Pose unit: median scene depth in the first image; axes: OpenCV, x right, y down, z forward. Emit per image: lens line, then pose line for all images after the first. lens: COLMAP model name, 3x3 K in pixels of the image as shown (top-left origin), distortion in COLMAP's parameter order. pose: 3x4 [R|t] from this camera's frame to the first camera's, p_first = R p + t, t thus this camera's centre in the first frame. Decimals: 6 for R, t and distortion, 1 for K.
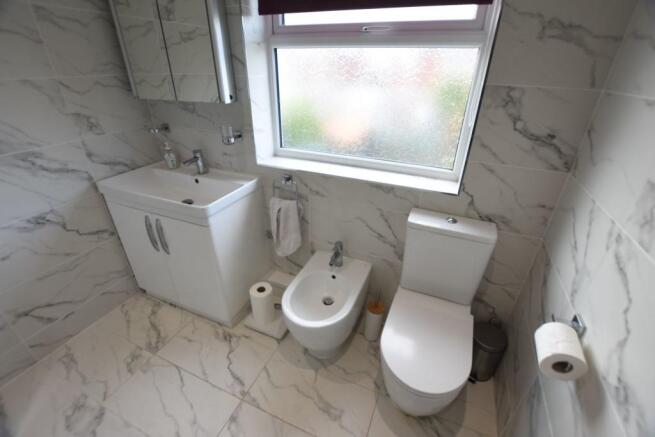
lens RADIAL K [[295.8, 0, 329.3], [0, 295.8, 221.6], [0, 0, 1]] dist [-0.002829, -0.000192]
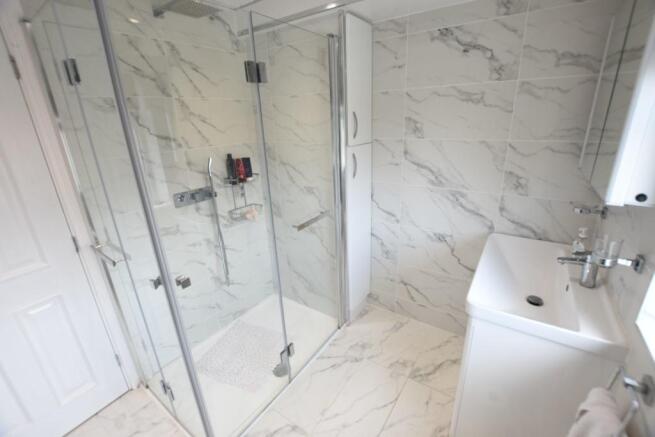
lens RADIAL K [[295.8, 0, 329.3], [0, 295.8, 221.6], [0, 0, 1]] dist [-0.002829, -0.000192]
pose [[-0.200614, 0.332867, -0.921387, 0.304079], [-0.437649, 0.810991, 0.388274, -0.336771], [0.876480, 0.481137, -0.017017, 0.511292]]
